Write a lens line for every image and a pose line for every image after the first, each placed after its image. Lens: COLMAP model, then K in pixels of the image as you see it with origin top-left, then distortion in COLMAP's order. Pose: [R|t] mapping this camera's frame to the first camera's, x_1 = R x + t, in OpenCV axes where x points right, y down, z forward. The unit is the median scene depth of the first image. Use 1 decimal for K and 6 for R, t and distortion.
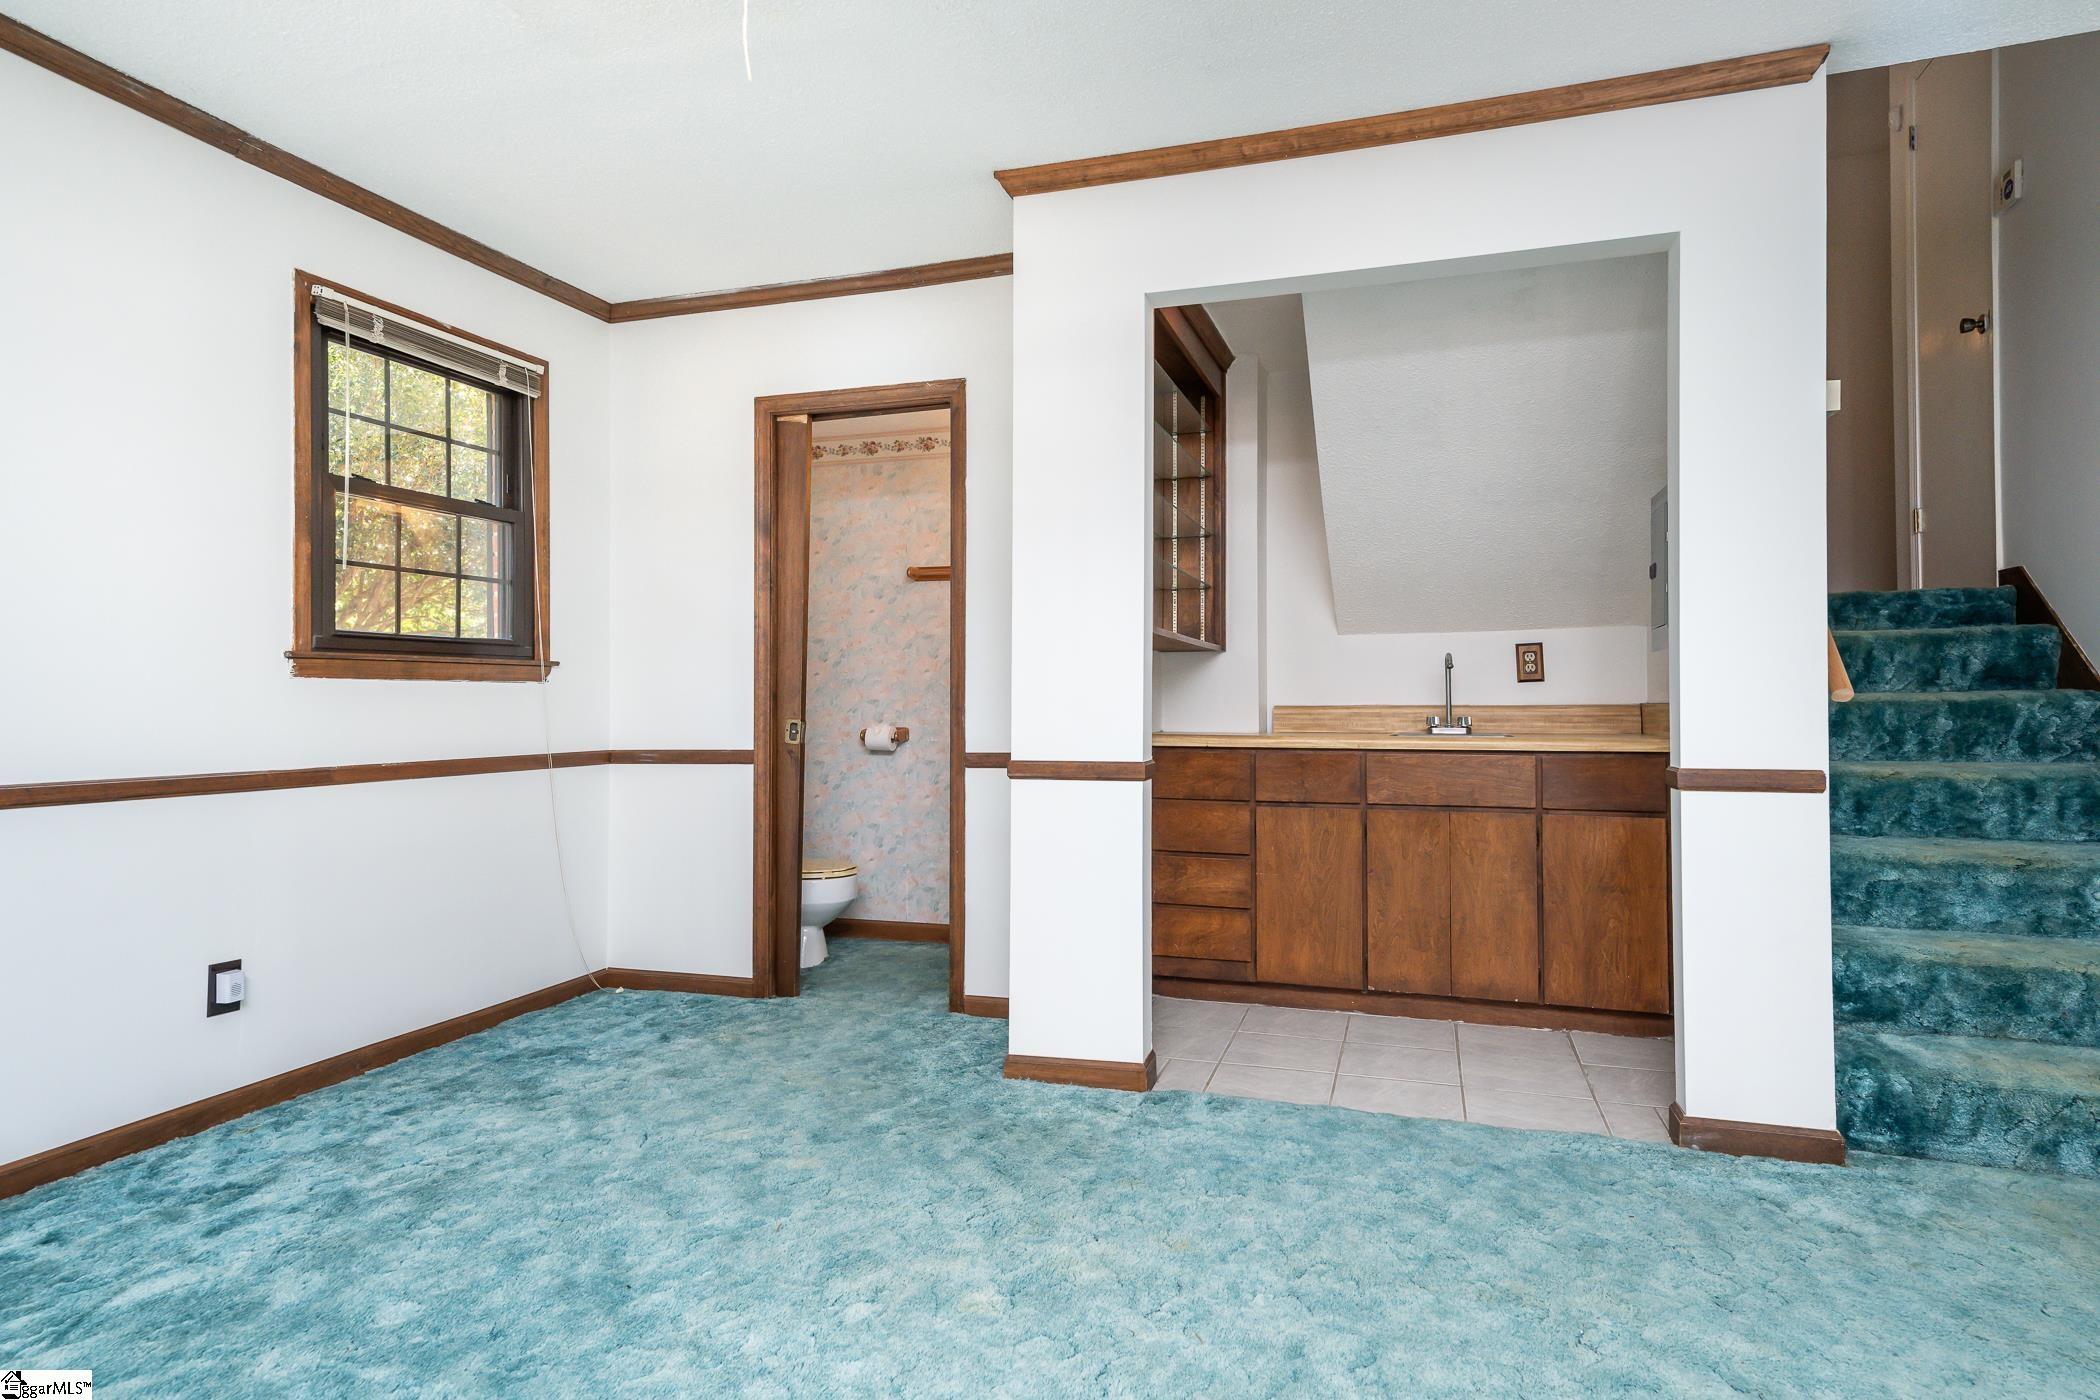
lens RADIAL K [[1170.9, 0, 1048.4], [0, 1170.9, 687.1], [0, 0, 1]] dist [0.018635, 0.000666]
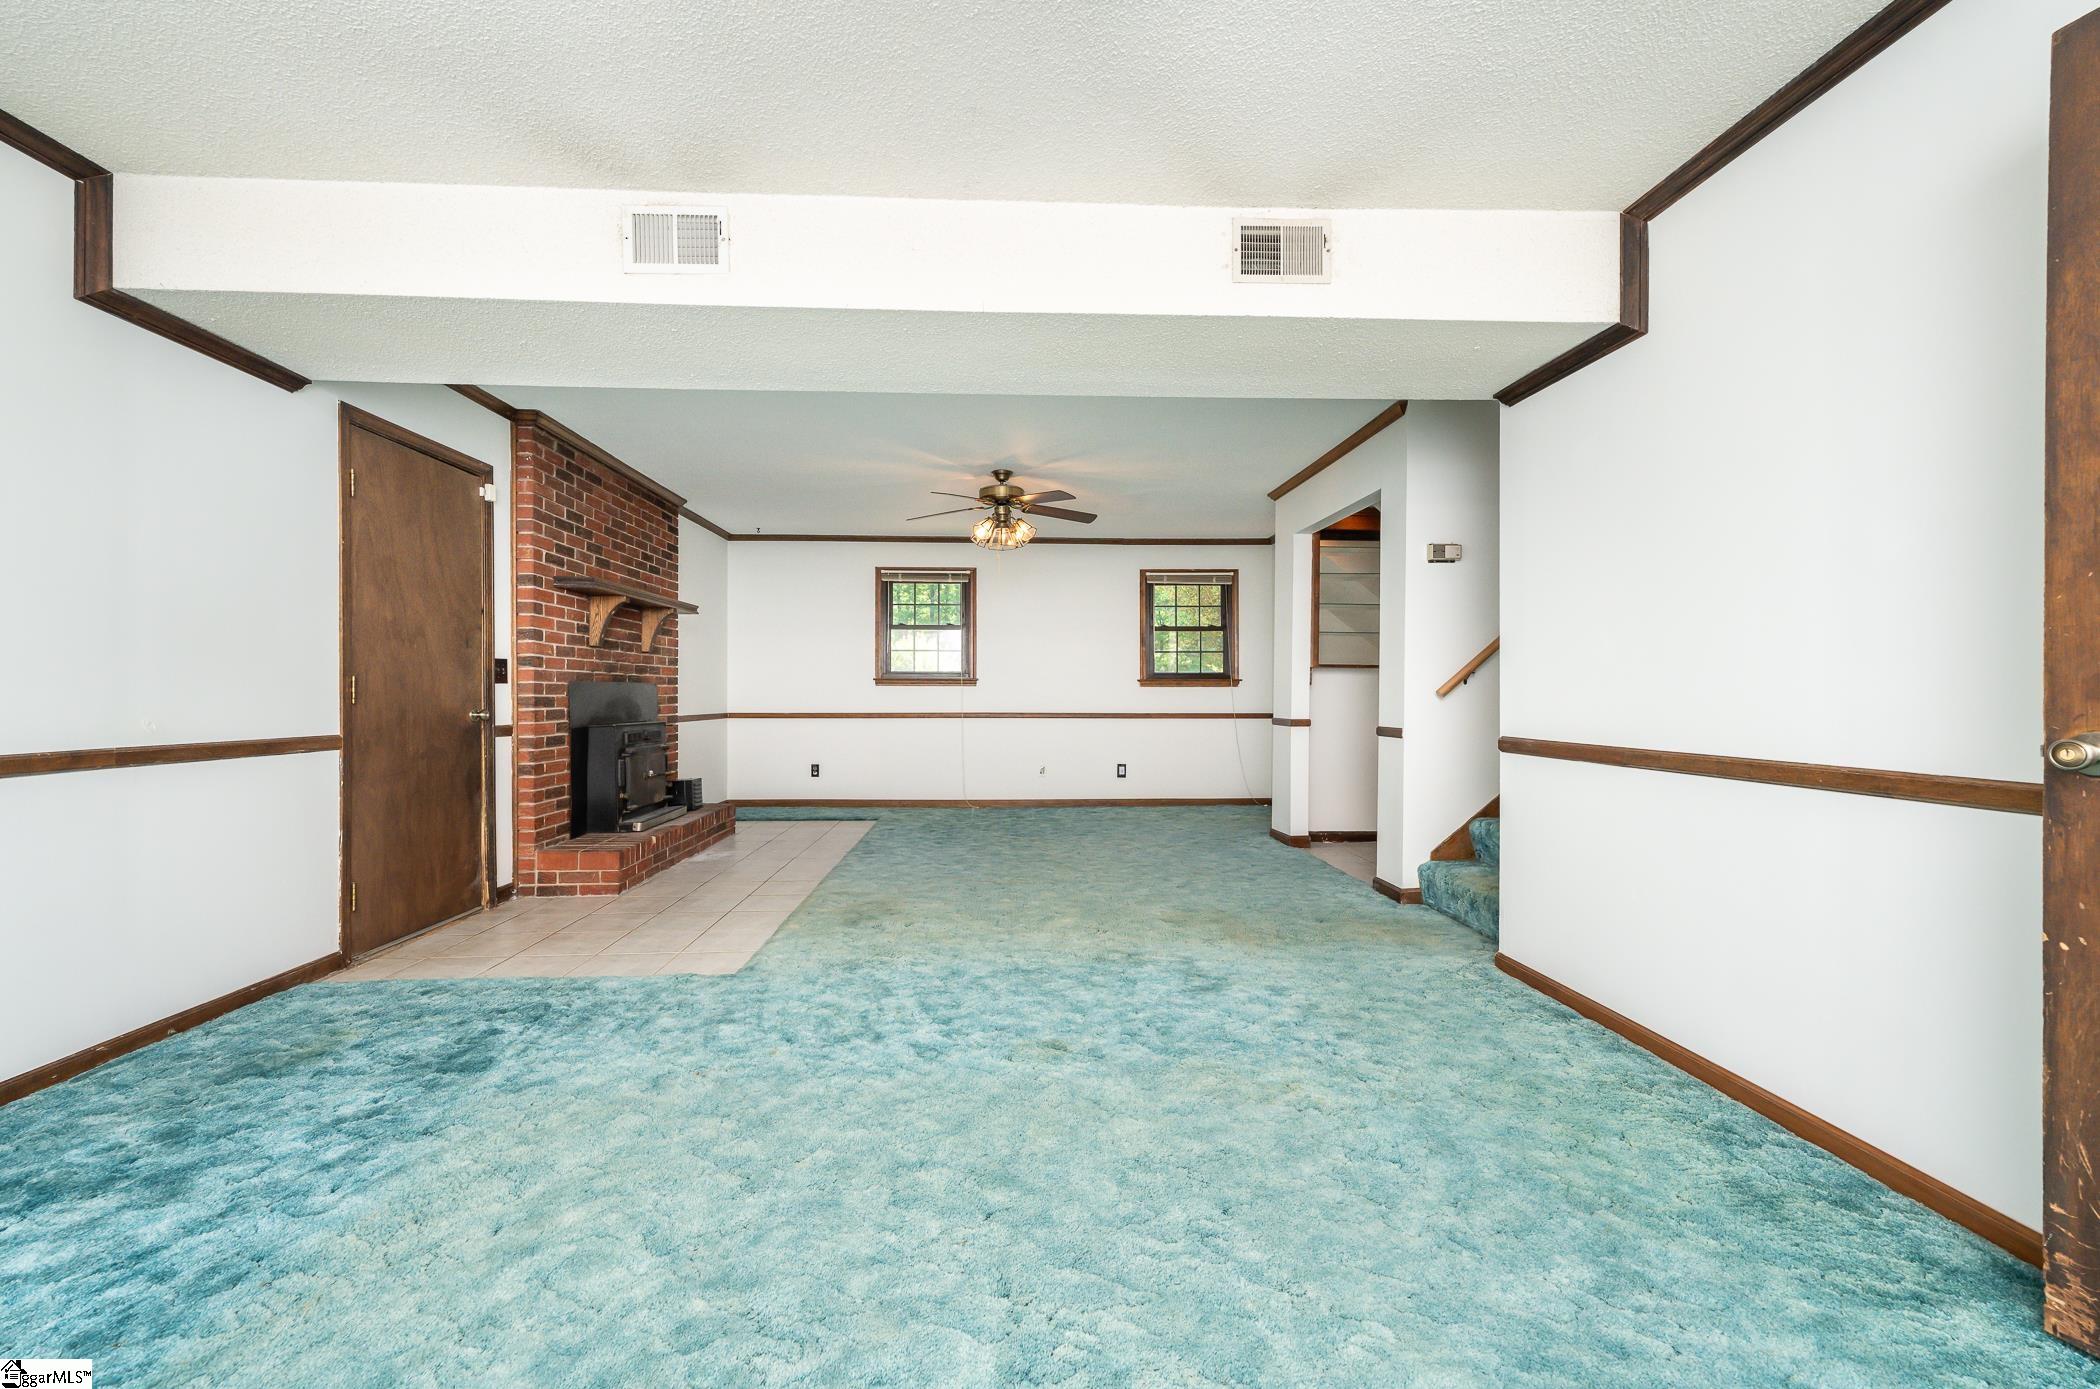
lens RADIAL K [[826.8, 0, 1022.2], [0, 826.8, 711.7], [0, 0, 1]] dist [0.000045, 0.001570]
pose [[0.332893, 0.023207, -0.942679, 1.666482], [0.000992, 0.999688, 0.024961, 0.003788], [0.942964, -0.009245, 0.332766, -0.153415]]
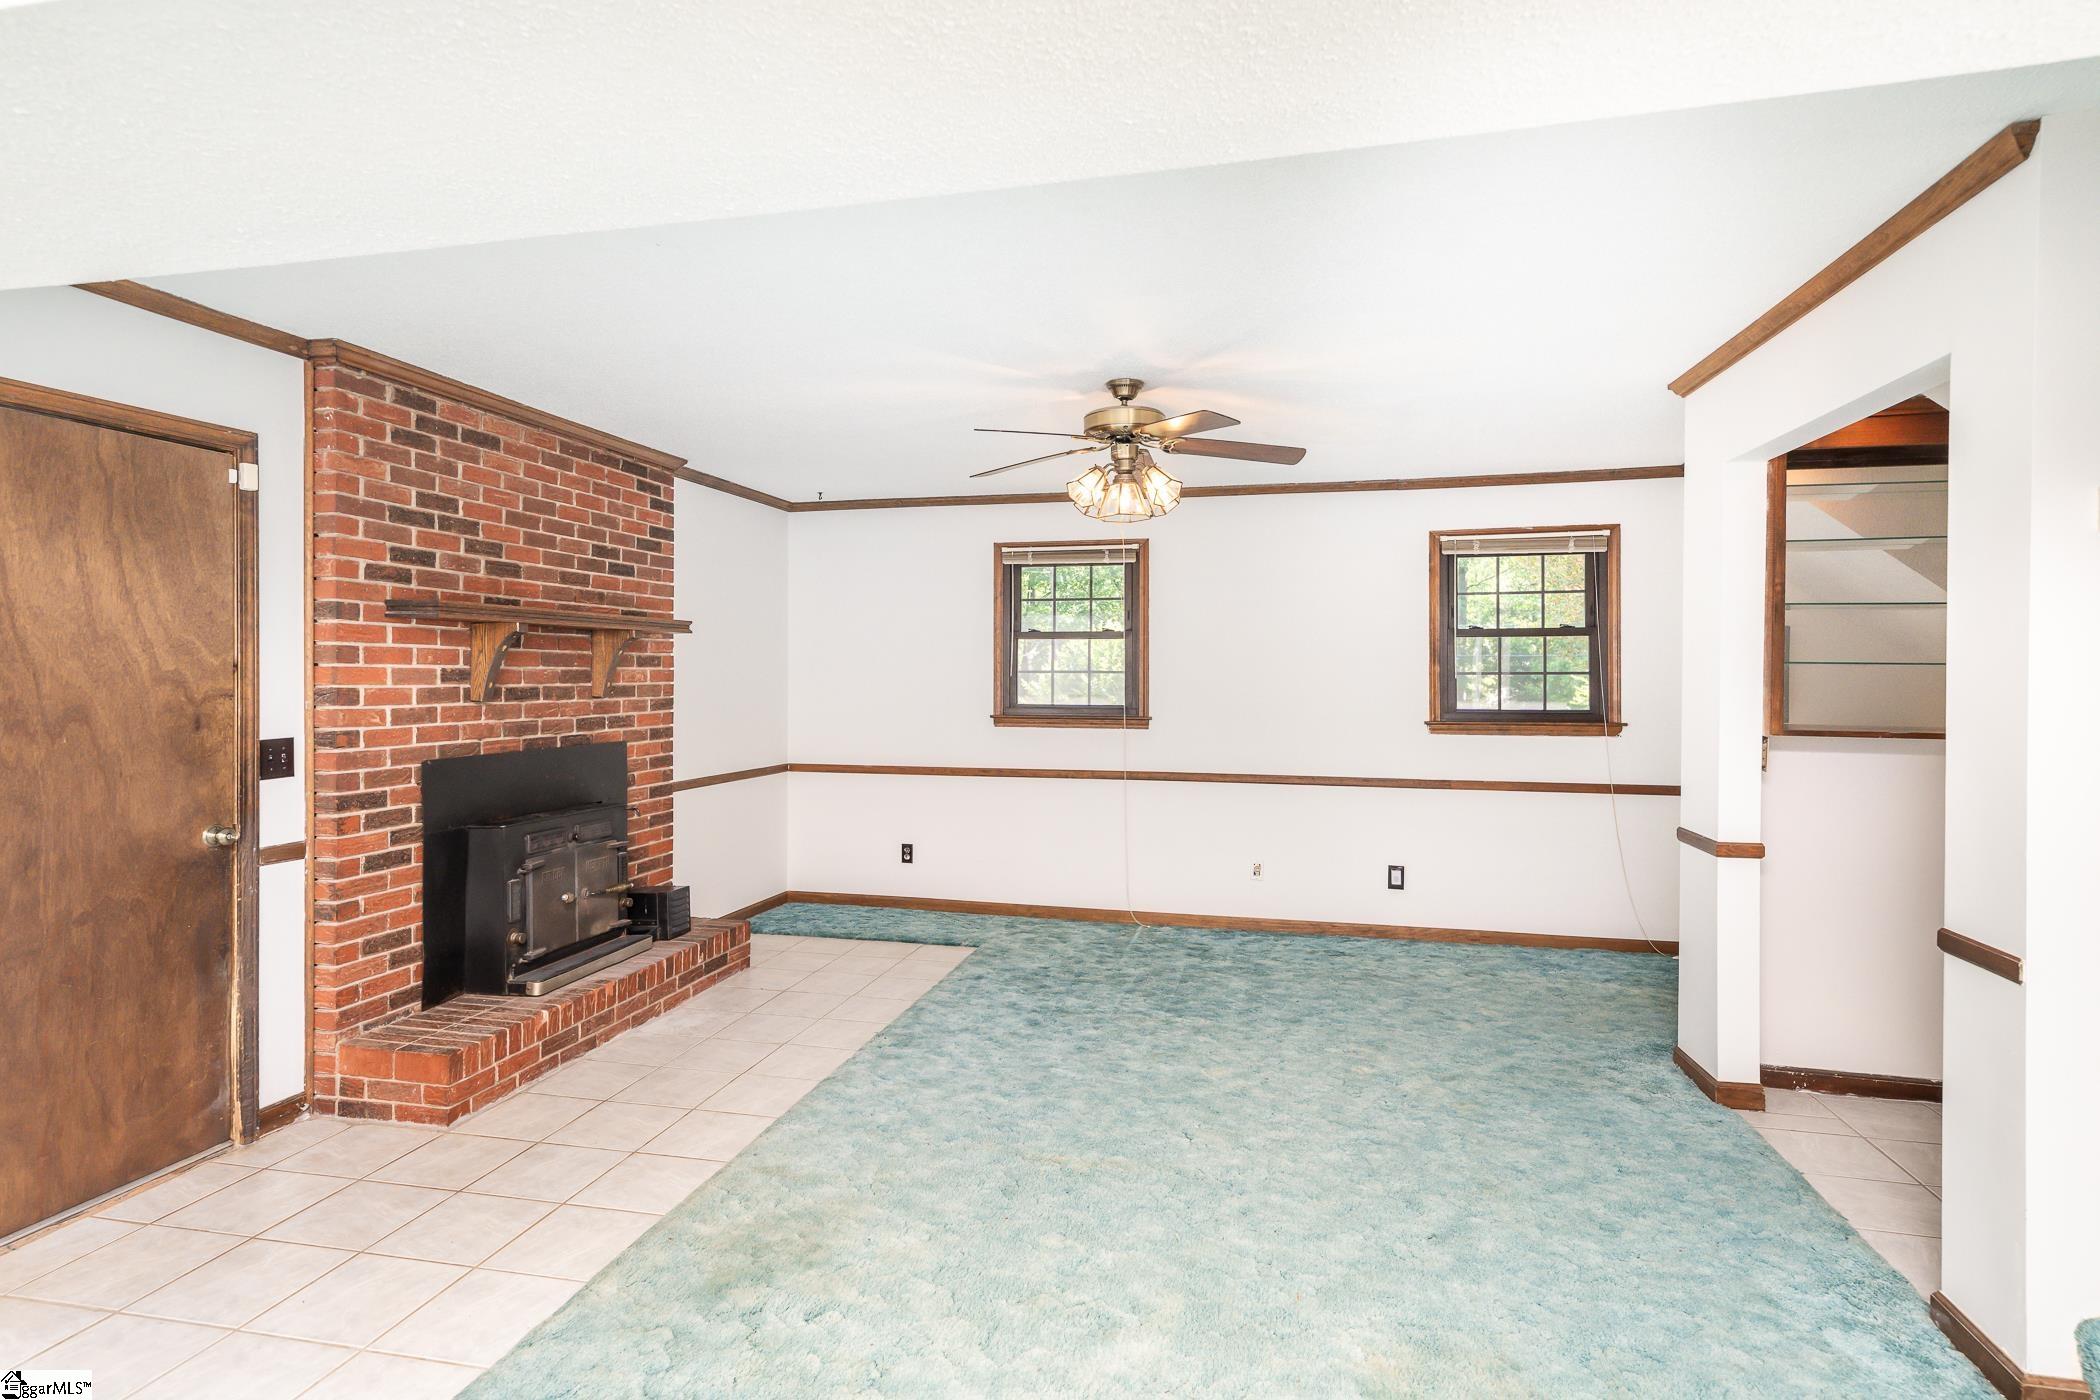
lens RADIAL K [[1082.7, 0, 1025.6], [0, 1082.7, 695.5], [0, 0, 1]] dist [0.018504, -0.005452]
pose [[0.066214, 0.018283, -0.997638, 1.252412], [0.002838, 0.999825, 0.018511, -0.118815], [0.997801, -0.004057, 0.066150, 0.202051]]
